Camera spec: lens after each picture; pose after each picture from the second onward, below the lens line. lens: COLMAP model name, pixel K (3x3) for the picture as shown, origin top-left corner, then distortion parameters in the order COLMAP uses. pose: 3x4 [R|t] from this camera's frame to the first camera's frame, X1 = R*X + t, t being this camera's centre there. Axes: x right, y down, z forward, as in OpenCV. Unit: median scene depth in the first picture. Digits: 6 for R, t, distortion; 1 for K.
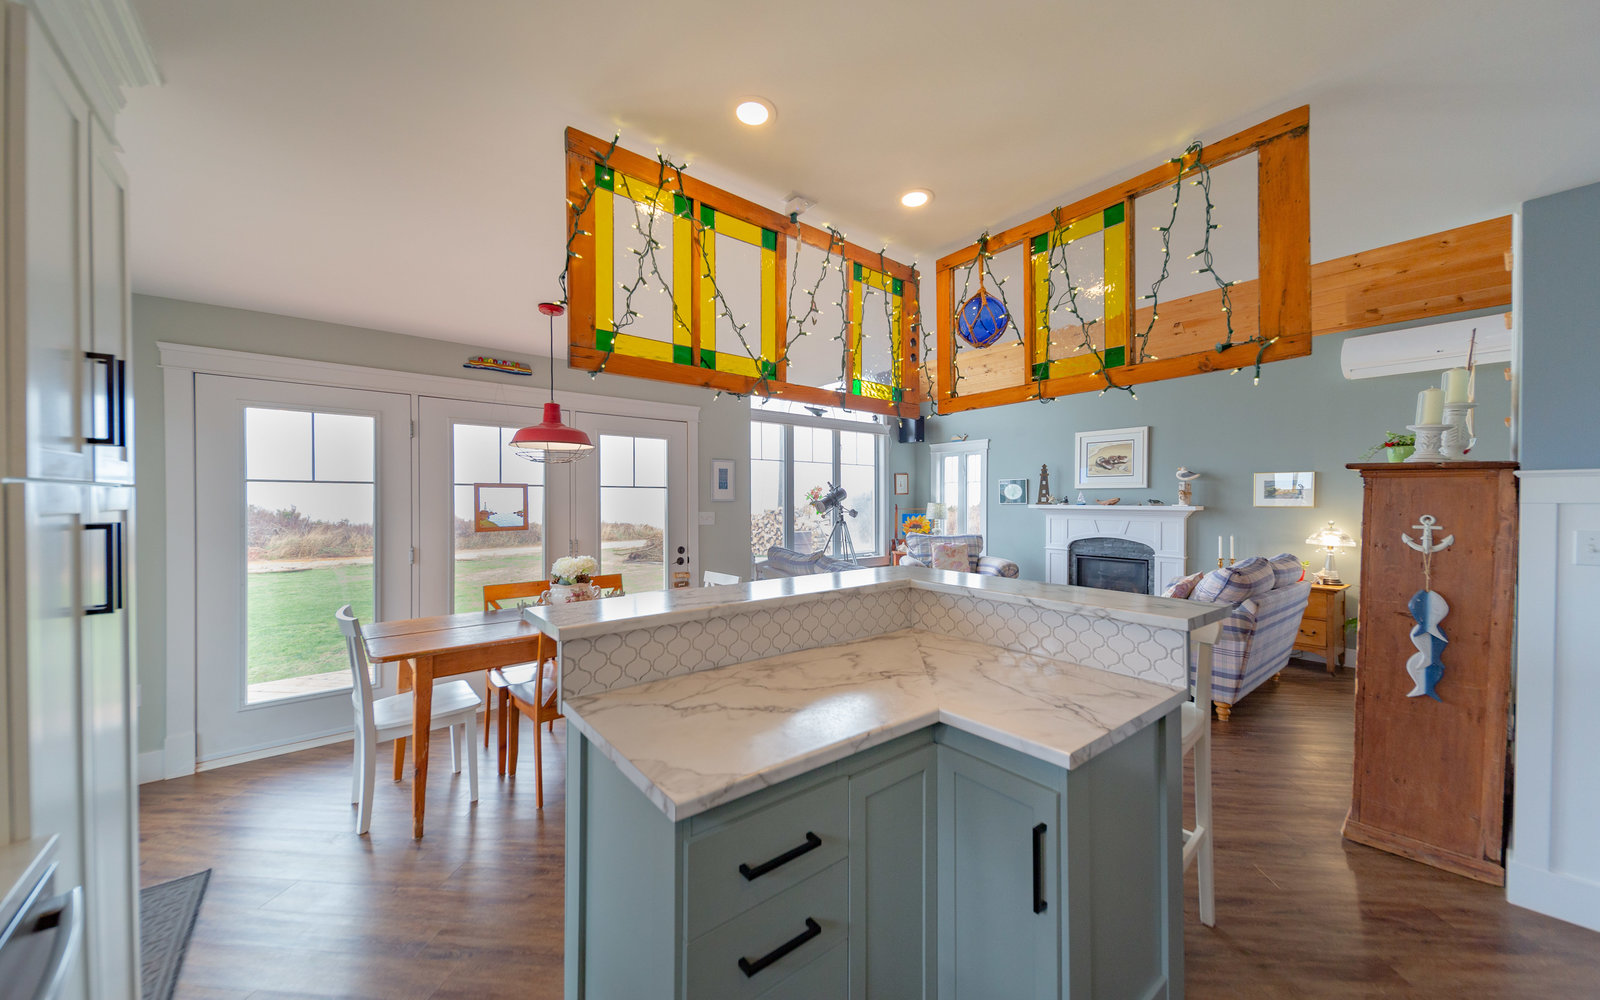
lens RADIAL K [[560.6, 0, 794.0], [0, 560.6, 506.9], [0, 0, 1]] dist [0.002116, -0.001462]
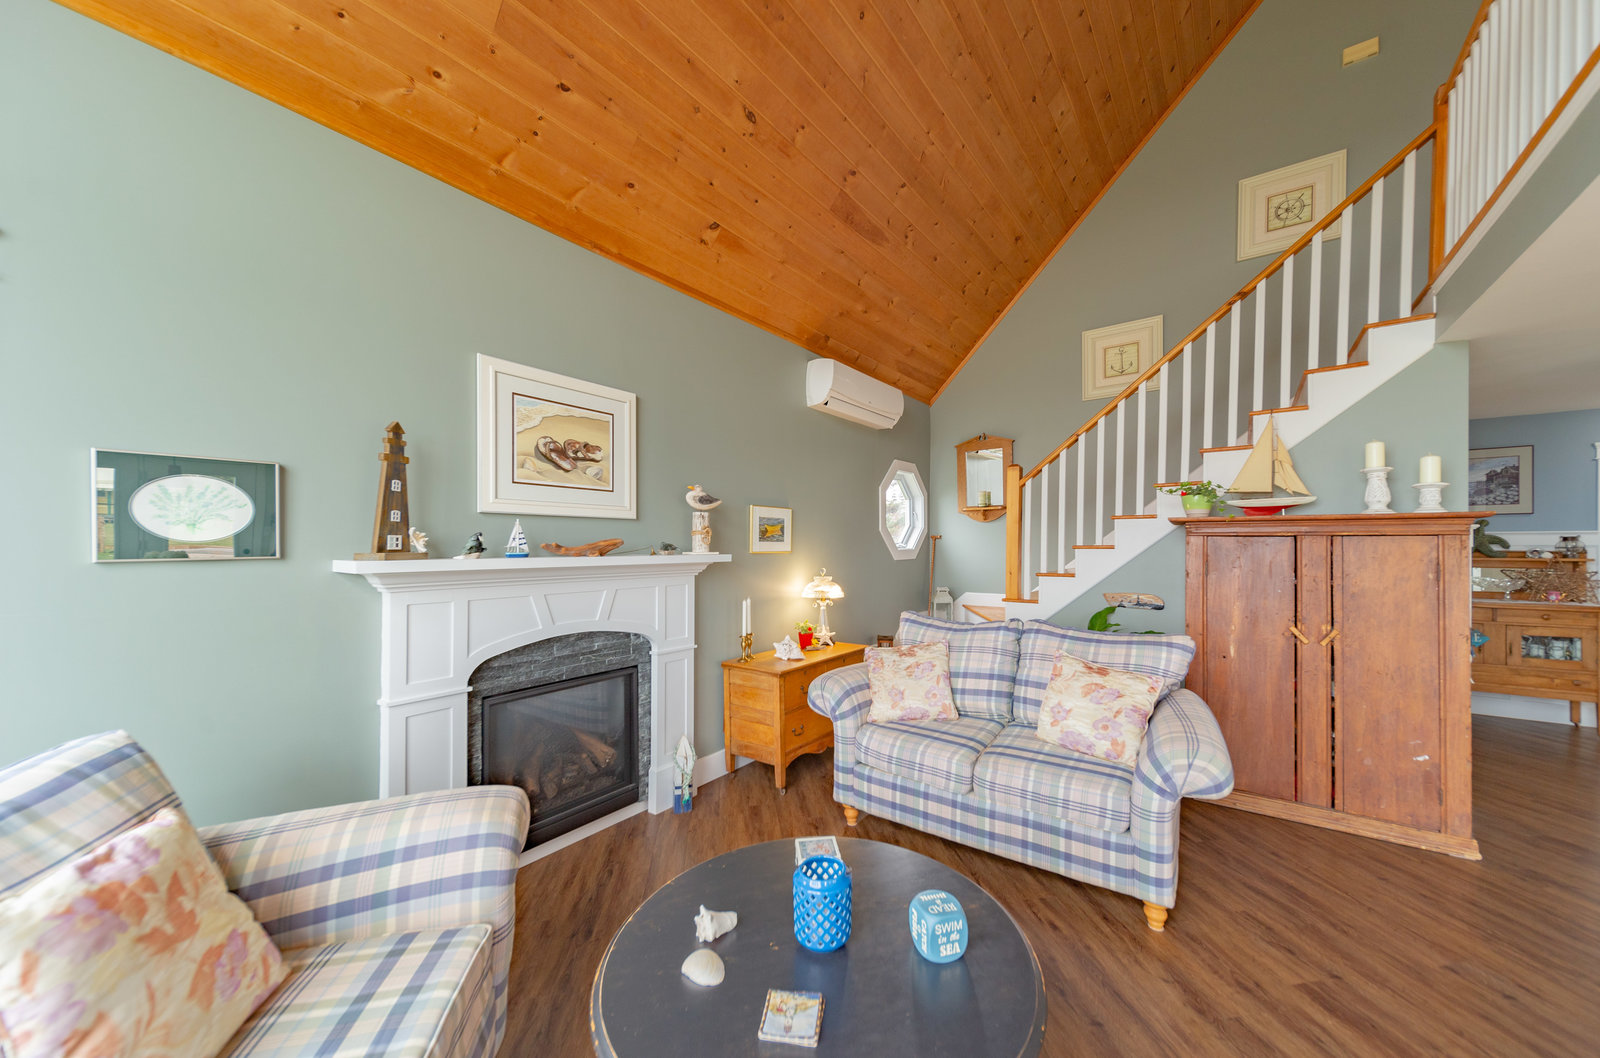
lens RADIAL K [[587.0, 0, 790.0], [0, 587.0, 544.8], [0, 0, 1]] dist [0.009813, -0.001256]
pose [[-0.273832, -0.003422, 0.961771, 0.096738], [0.010746, 0.999920, 0.006617, -0.013235], [-0.961717, 0.012147, -0.273774, 0.991222]]
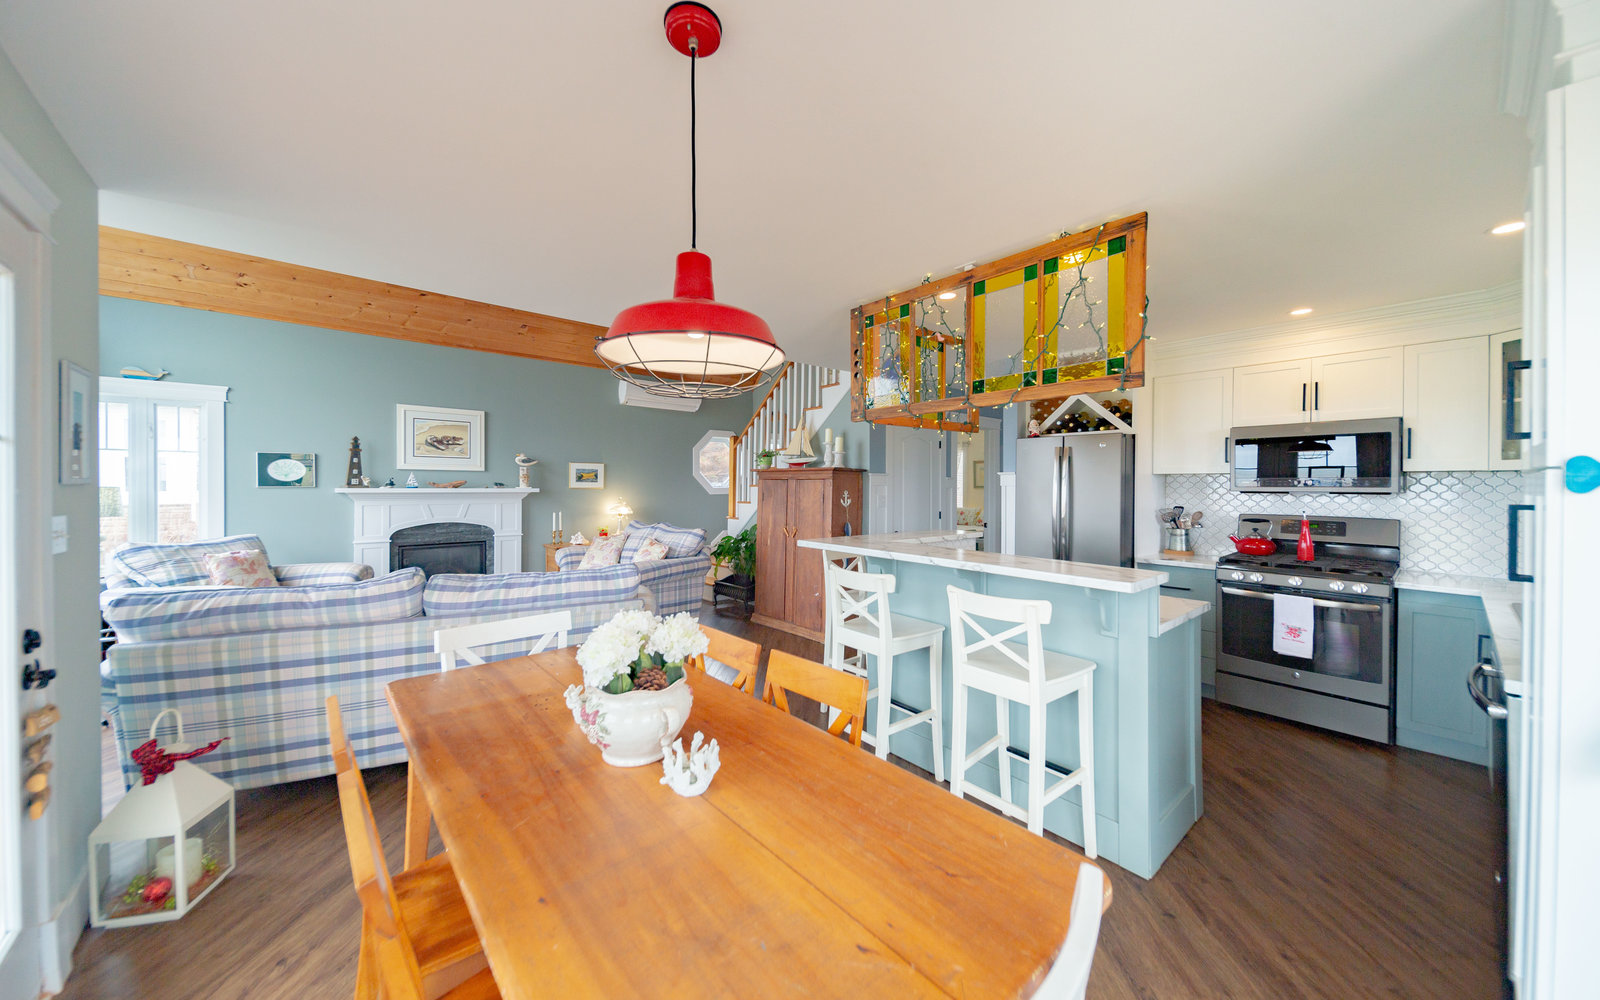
lens RADIAL K [[560.6, 0, 794.6], [0, 560.6, 490.6], [0, 0, 1]] dist [0.002116, -0.001462]
pose [[-0.059031, -0.009614, 0.998210, -0.424849], [0.008086, 0.999916, 0.010108, -0.003825], [-0.998223, 0.008668, -0.058948, 0.482355]]
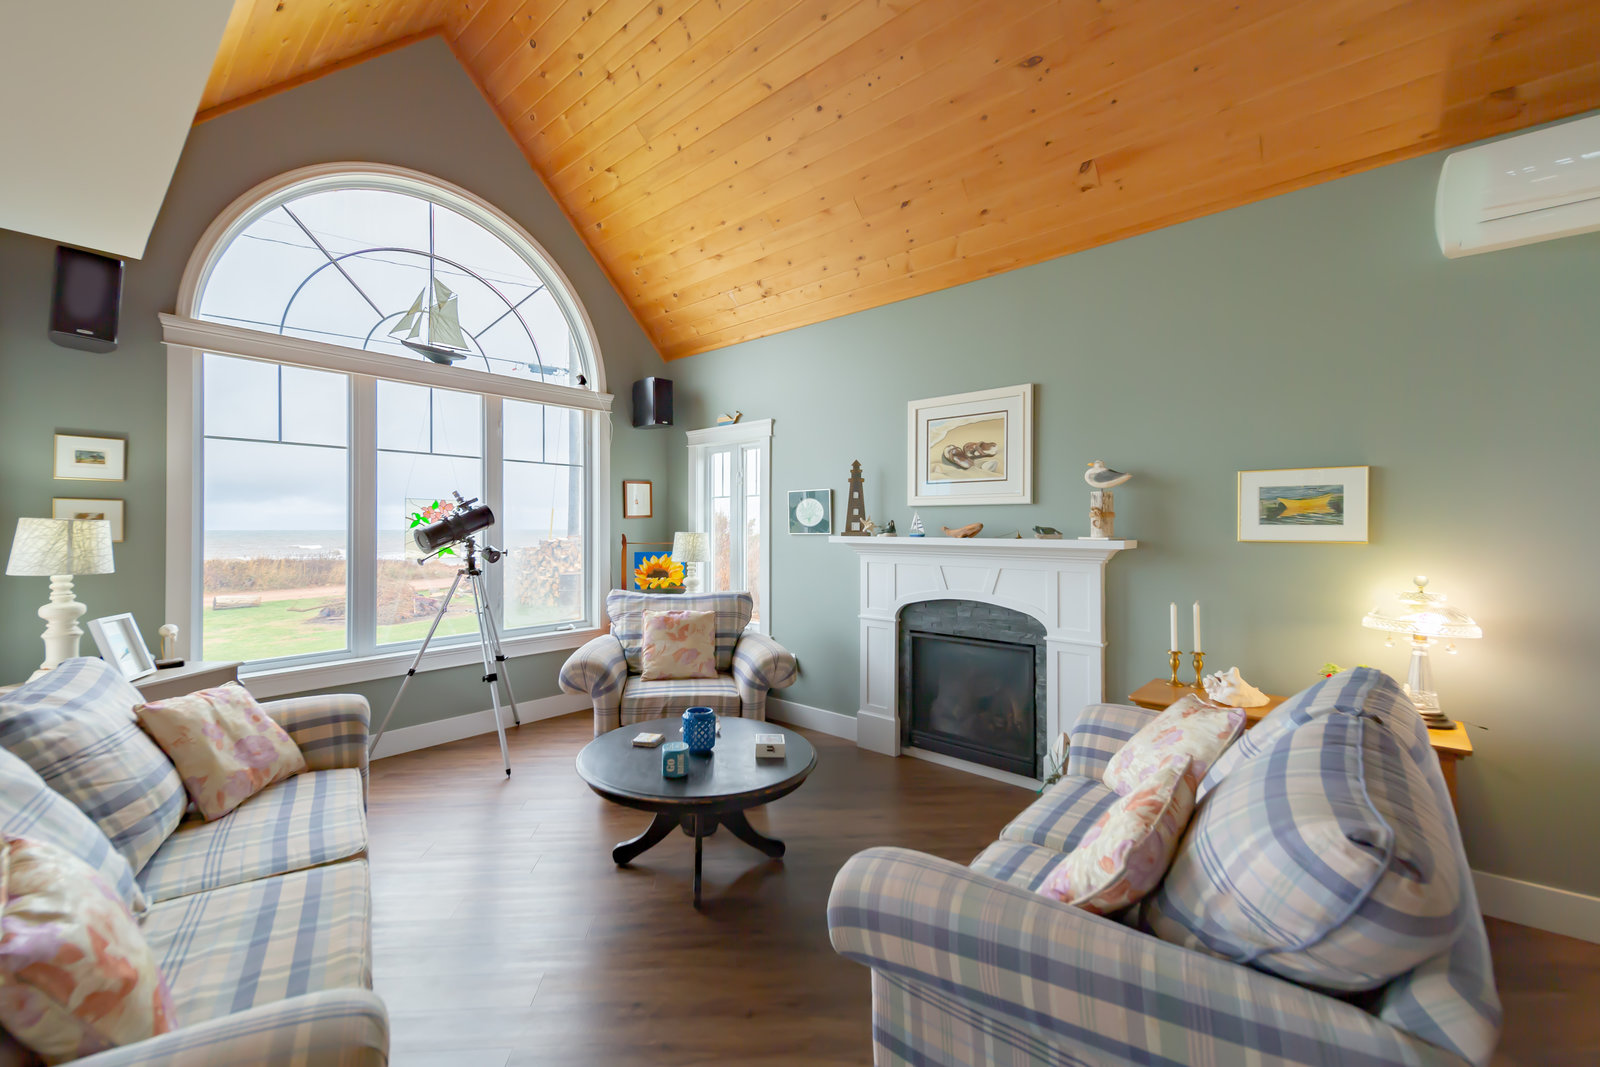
lens RADIAL K [[645.6, 0, 762.2], [0, 645.6, 525.8], [0, 0, 1]] dist [0.007457, -0.001697]
pose [[0.987267, -0.000586, 0.159072, 0.289315], [0.002753, 0.999906, -0.013404, -0.006672], [-0.159049, 0.013671, 0.987176, 0.451501]]
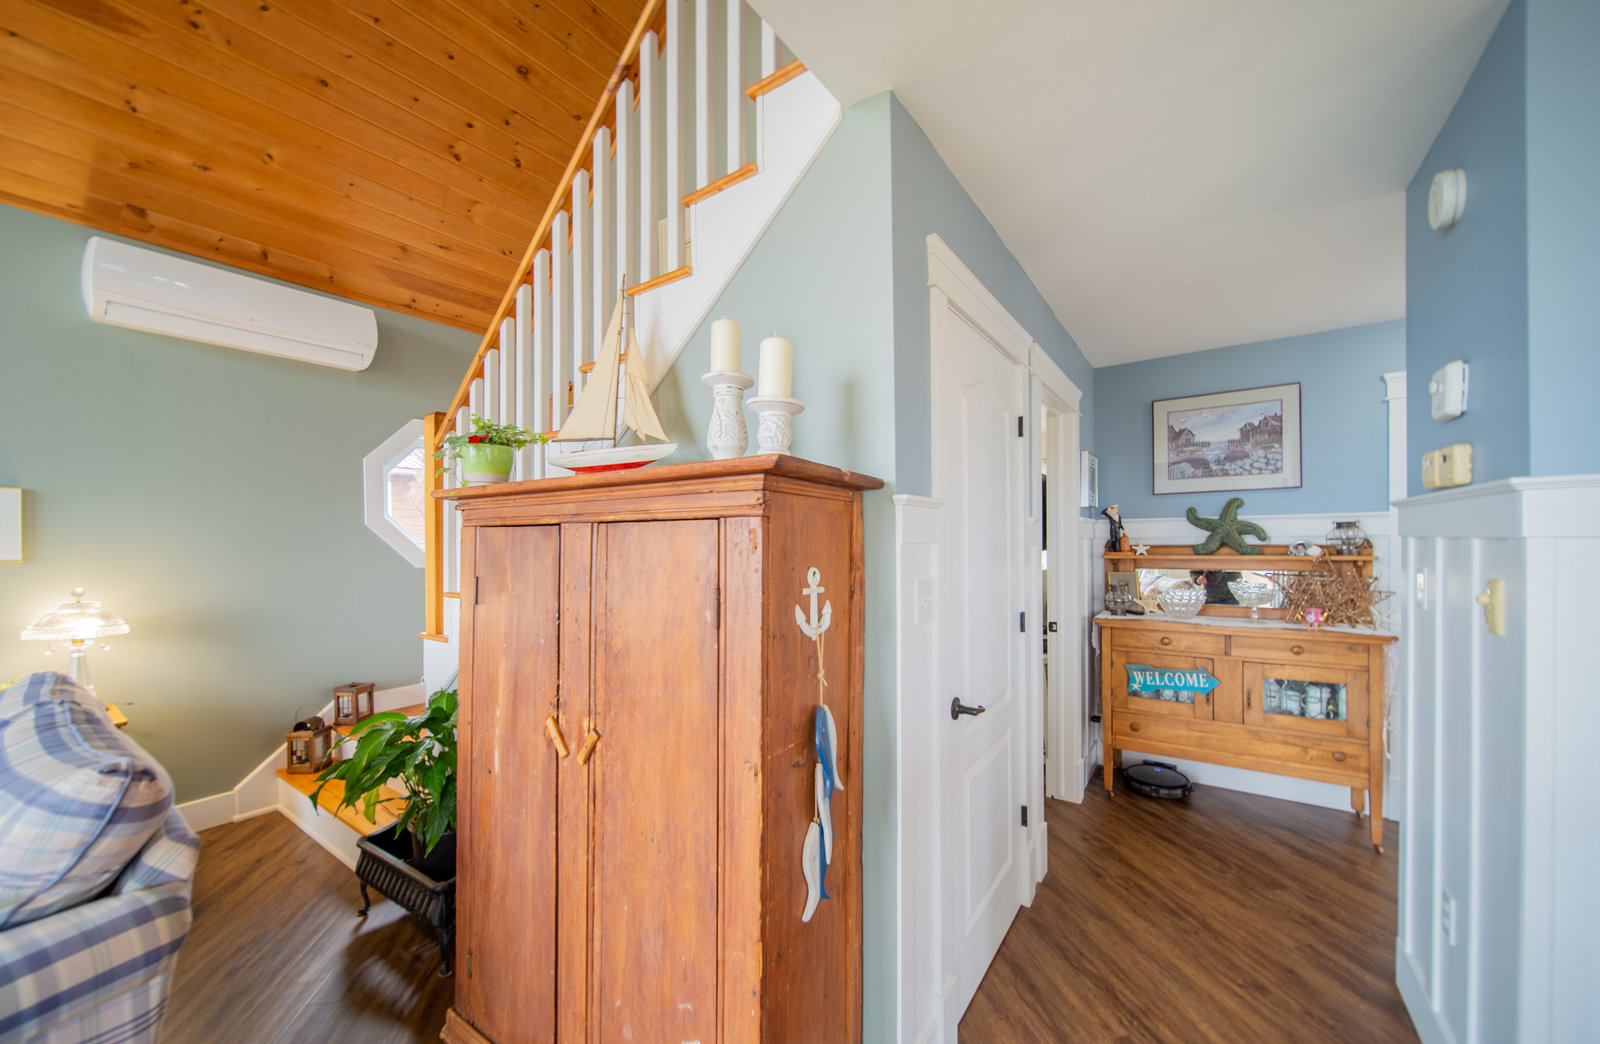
lens RADIAL K [[602.8, 0, 764.4], [0, 602.8, 544.4], [0, 0, 1]] dist [-0.001608, 0.000866]
pose [[-0.273778, -0.005208, 0.961779, 0.208720], [0.021544, 0.999701, 0.011546, -0.005508], [-0.961552, 0.023882, -0.273584, 0.428931]]
